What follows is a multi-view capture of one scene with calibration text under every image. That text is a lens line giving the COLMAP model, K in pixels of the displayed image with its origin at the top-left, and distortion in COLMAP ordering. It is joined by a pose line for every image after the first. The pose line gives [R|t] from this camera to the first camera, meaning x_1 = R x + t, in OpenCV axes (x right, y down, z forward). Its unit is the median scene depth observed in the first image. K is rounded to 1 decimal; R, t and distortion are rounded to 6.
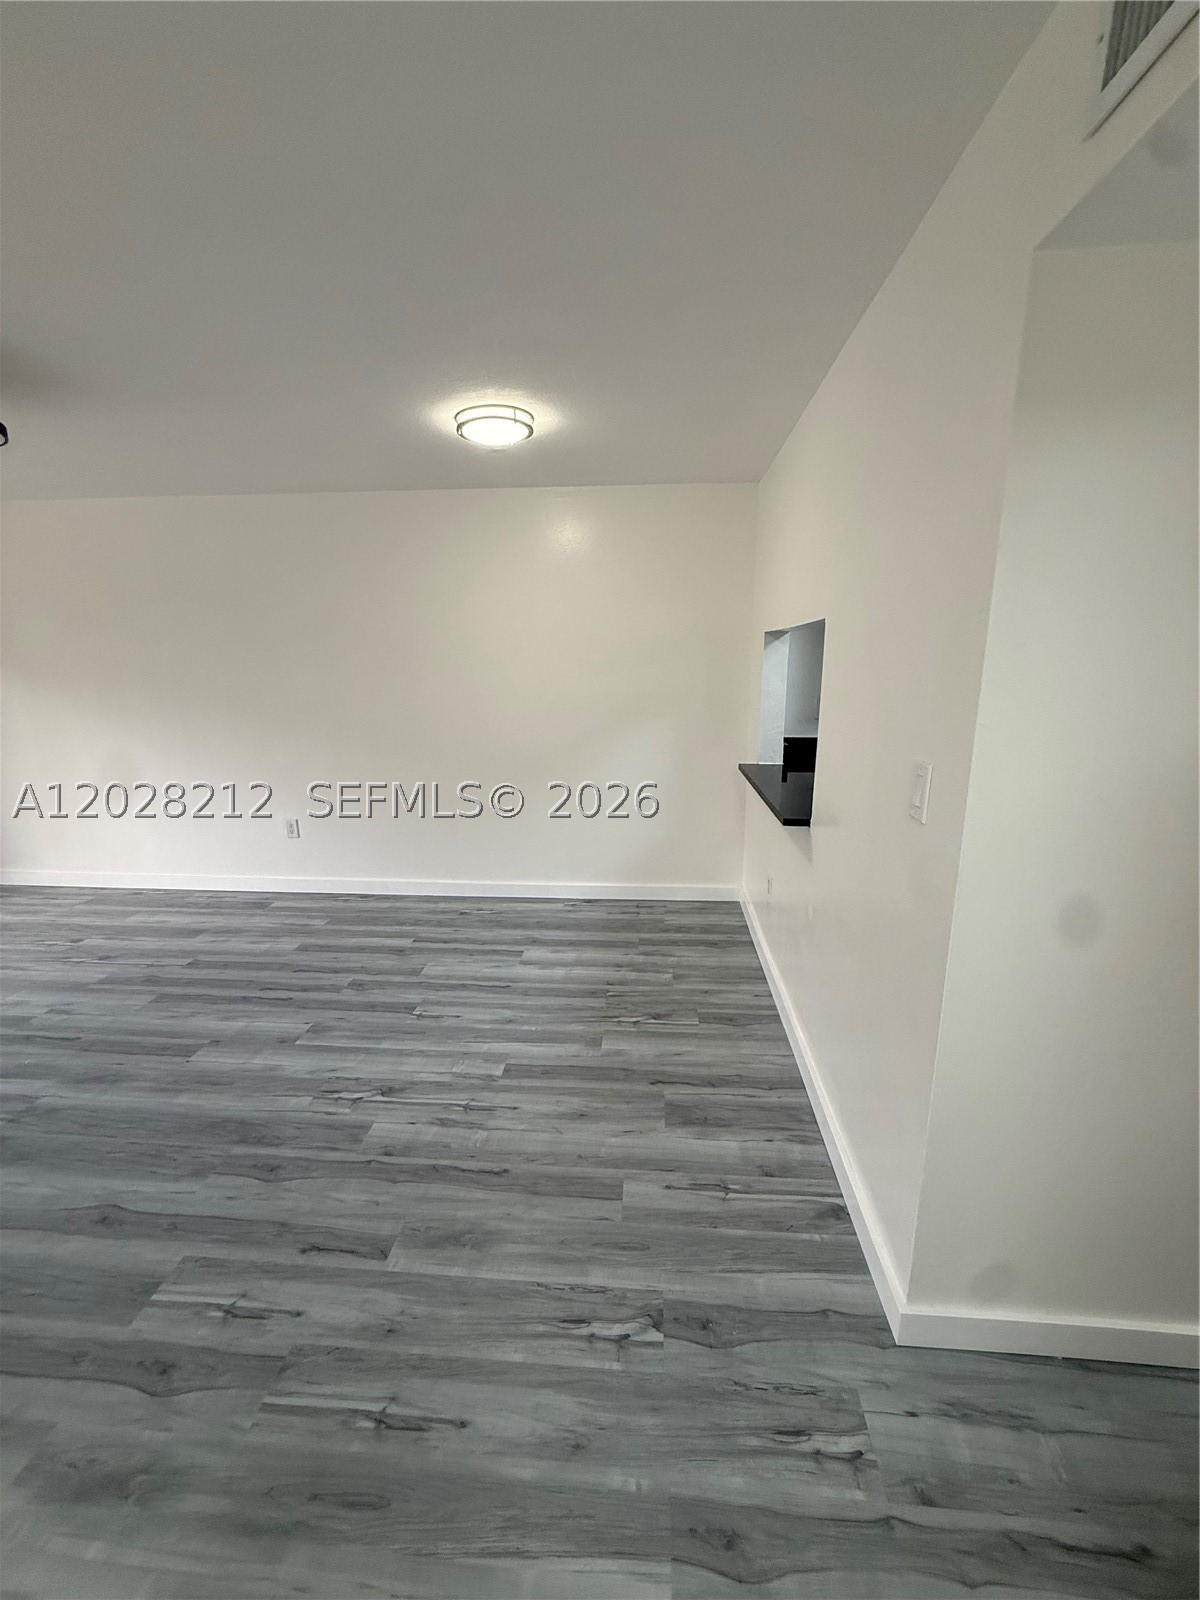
lens RADIAL K [[639.6, 0, 600.0], [0, 639.6, 800.0], [0, 0, 1]] dist [0.003575, -0.000591]
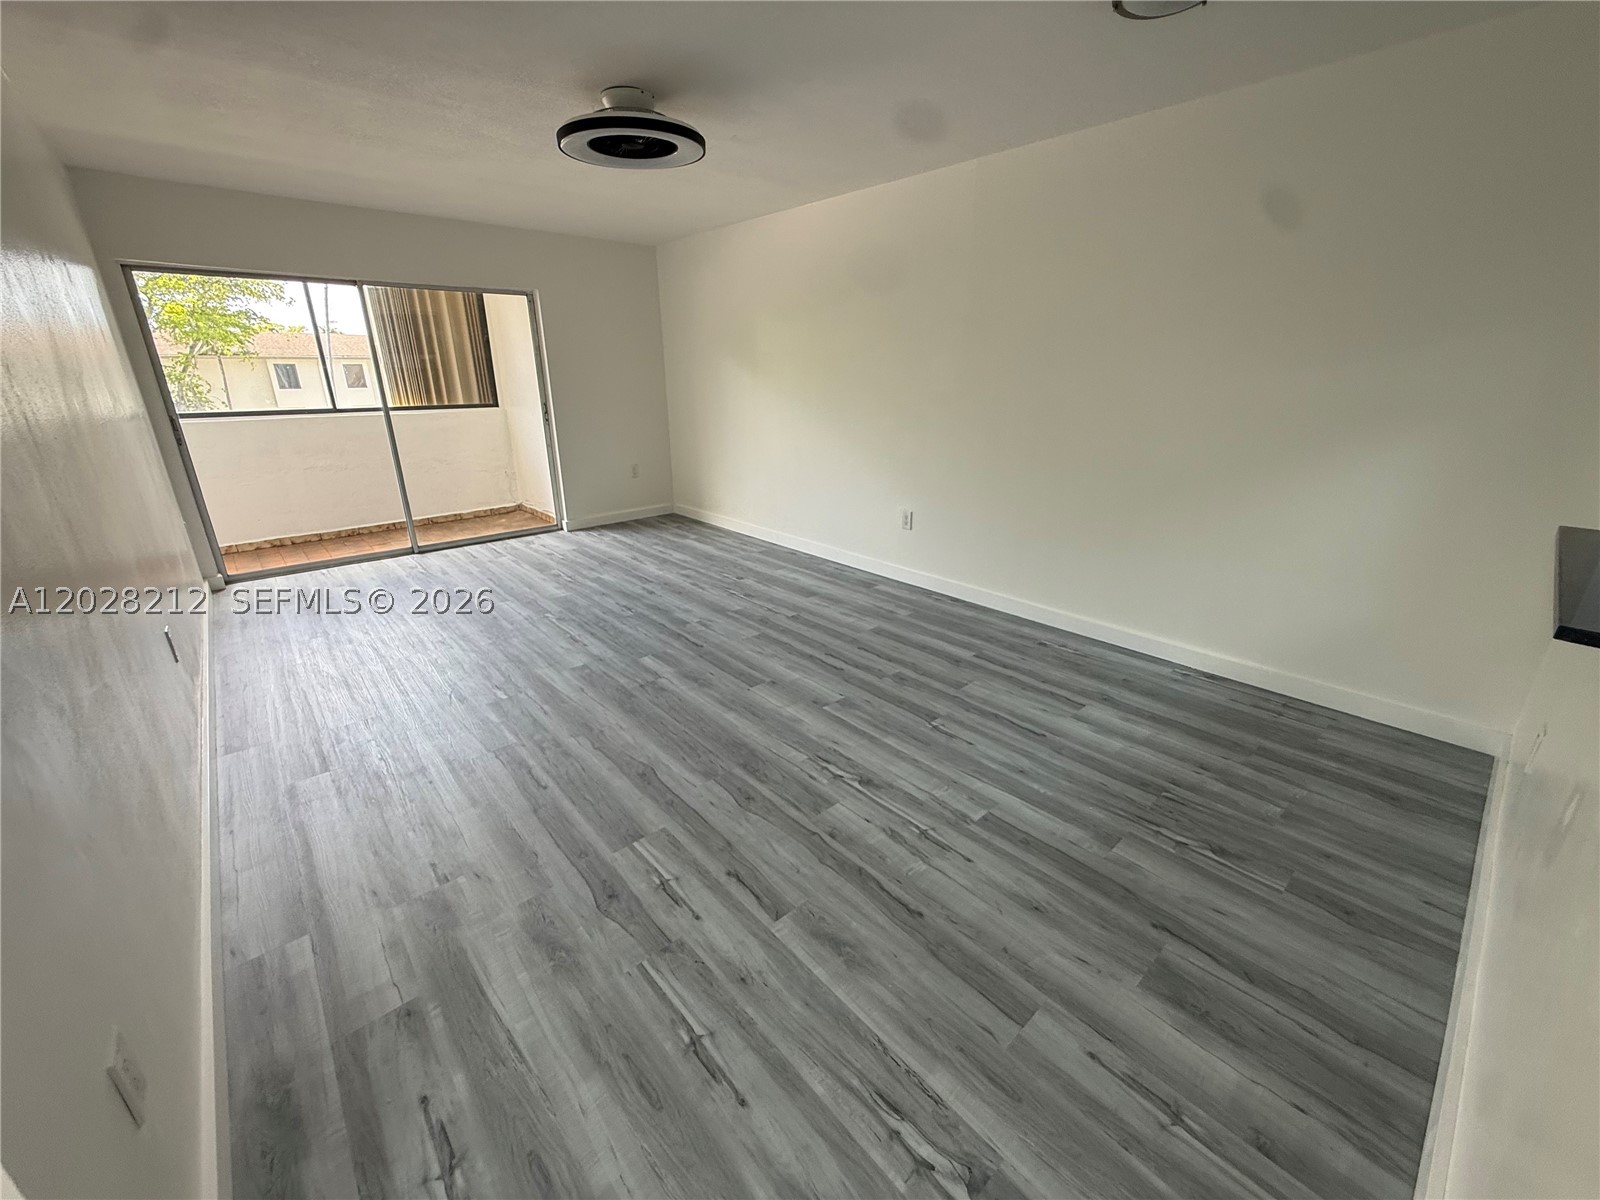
lens RADIAL K [[639.6, 0, 800.0], [0, 639.6, 600.0], [0, 0, 1]] dist [0.003575, -0.000591]
pose [[0.720171, 0.238768, -0.651416, 0.157494], [-0.153154, 0.970465, 0.186391, 0.005114], [0.676681, -0.034466, 0.735469, 0.174562]]
